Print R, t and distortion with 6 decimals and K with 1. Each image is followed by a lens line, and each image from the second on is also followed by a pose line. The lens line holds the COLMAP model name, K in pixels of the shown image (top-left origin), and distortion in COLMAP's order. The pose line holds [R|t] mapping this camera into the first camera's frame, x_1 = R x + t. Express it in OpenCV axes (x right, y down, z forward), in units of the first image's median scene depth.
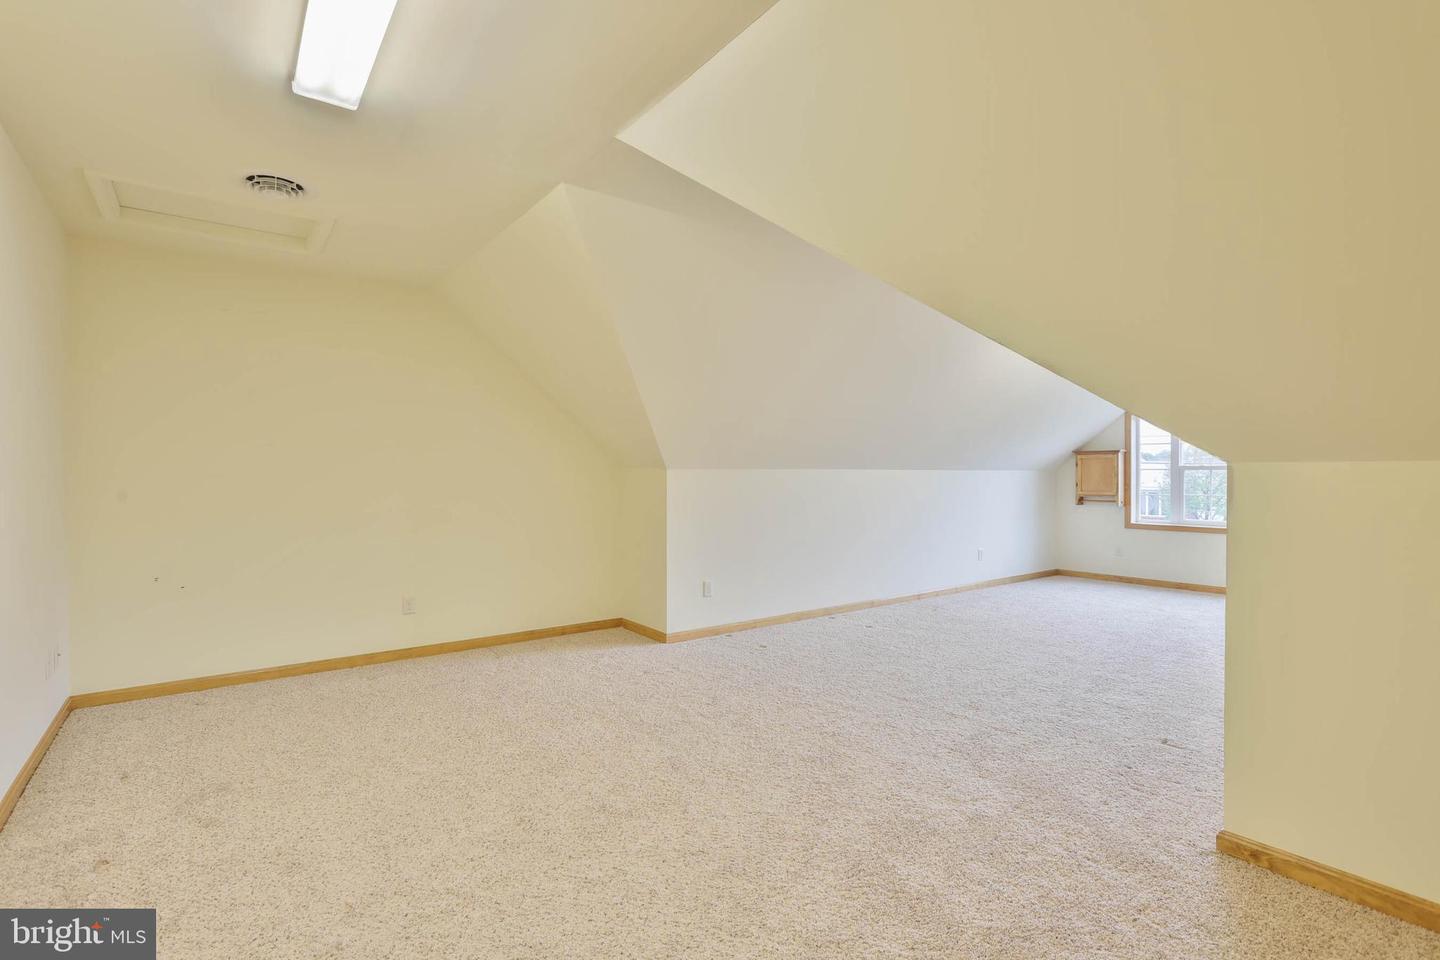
lens RADIAL K [[684.0, 0, 718.0], [0, 684.0, 474.6], [0, 0, 1]] dist [-0.001051, 0.001360]
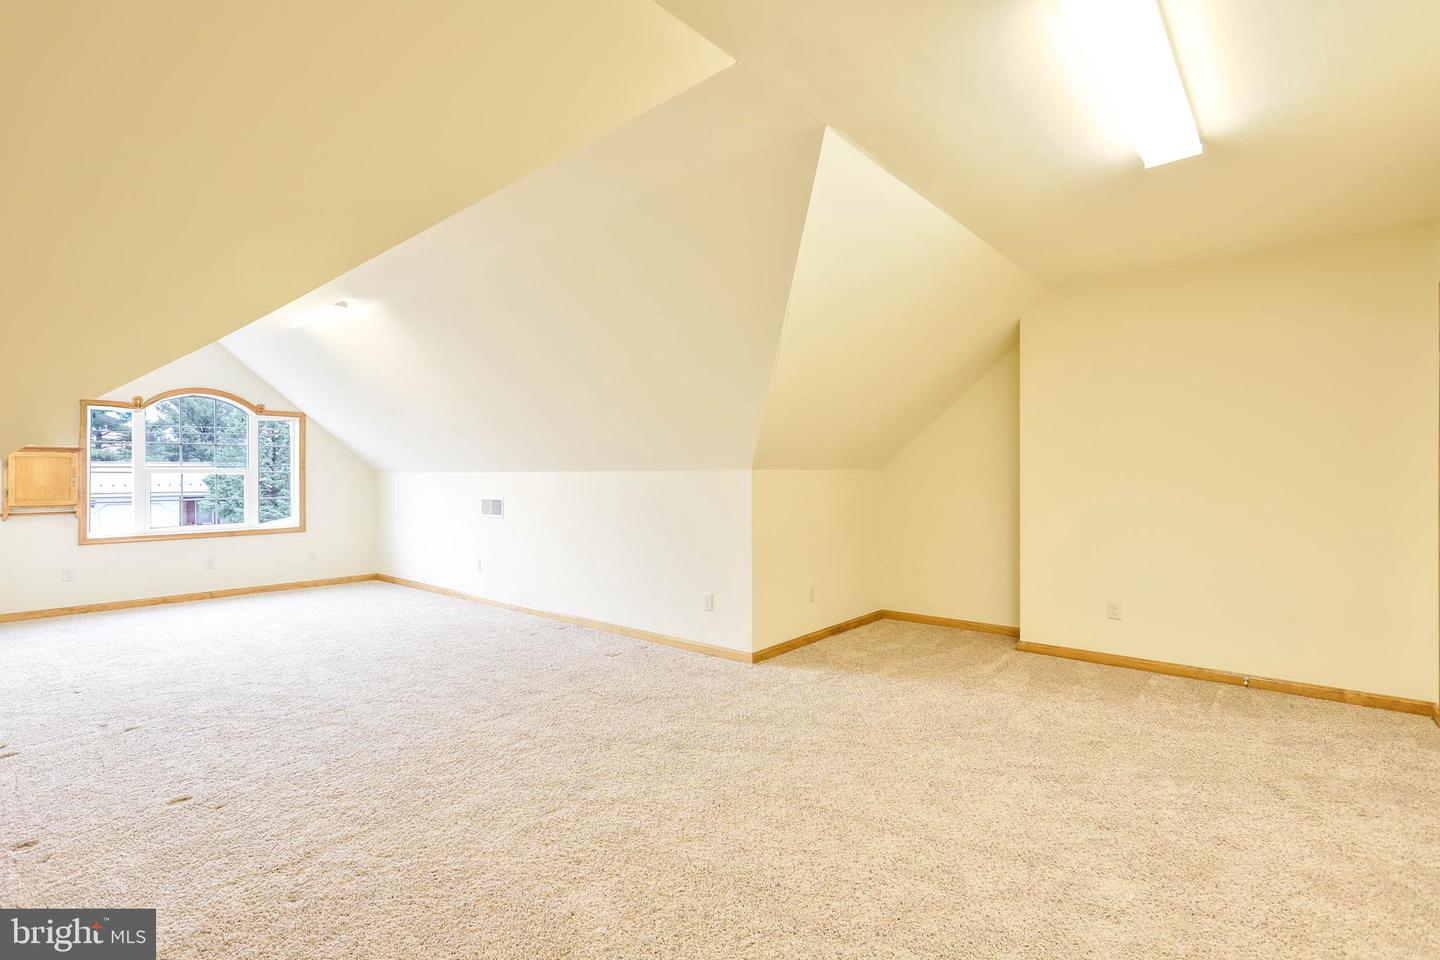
lens RADIAL K [[684.0, 0, 718.0], [0, 684.0, 474.6], [0, 0, 1]] dist [-0.001051, 0.001360]
pose [[-0.222435, 0.001686, 0.974946, -0.399322], [0.004326, 0.999990, -0.000742, -0.000536], [-0.974938, 0.004053, -0.222440, 0.516100]]
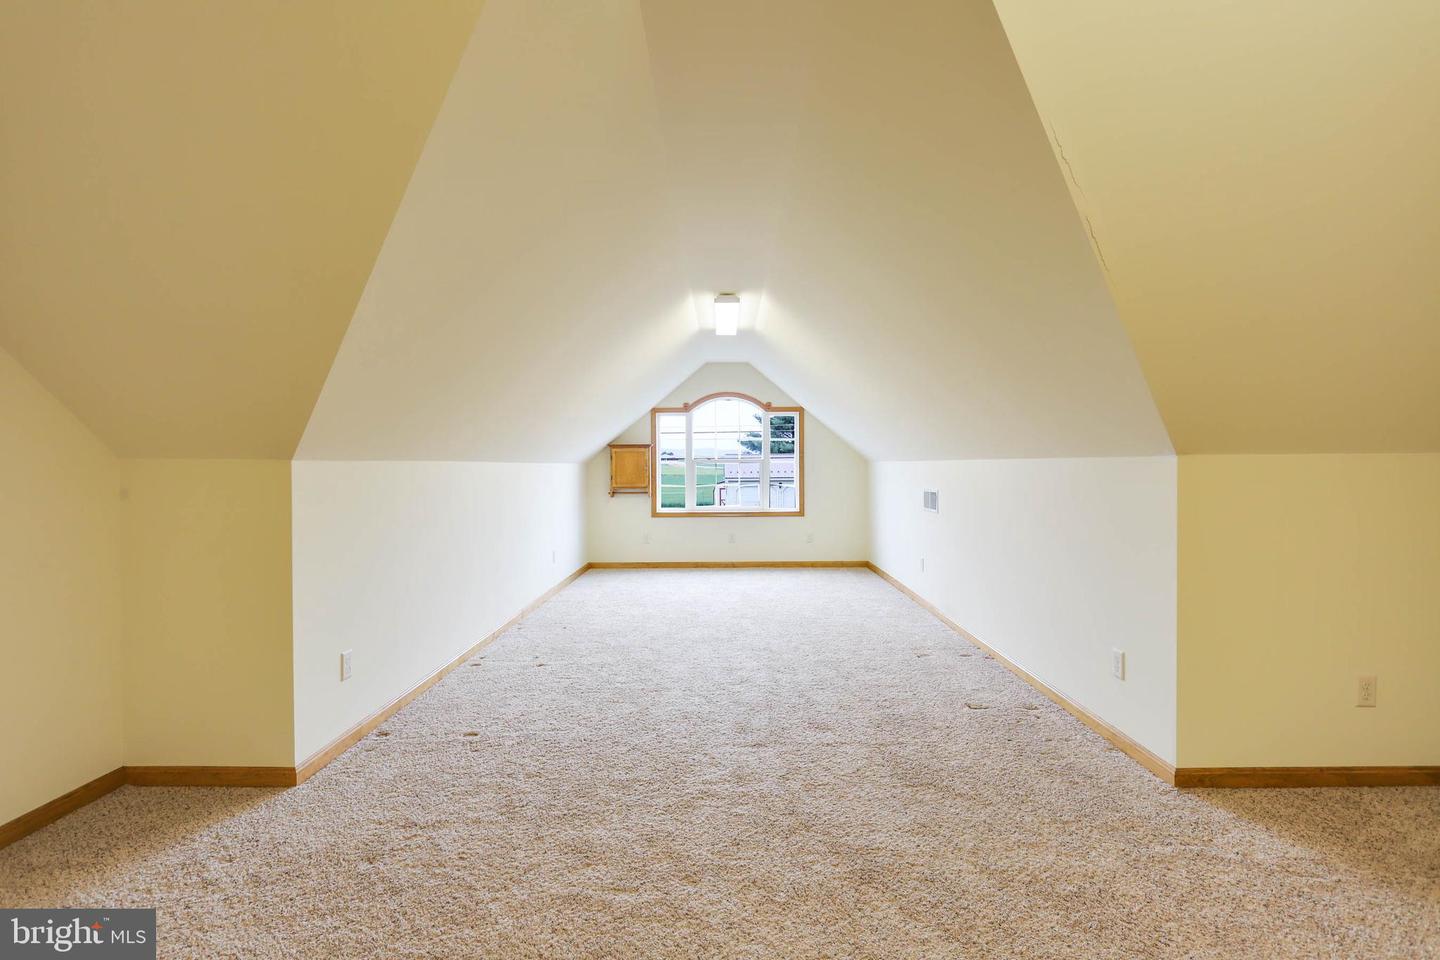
lens RADIAL K [[684.0, 0, 718.0], [0, 684.0, 474.6], [0, 0, 1]] dist [-0.001051, 0.001360]
pose [[0.605707, -0.013554, 0.795573, -0.221381], [0.007009, 0.999907, 0.011699, -0.000415], [-0.795657, -0.001510, 0.605745, 0.308076]]
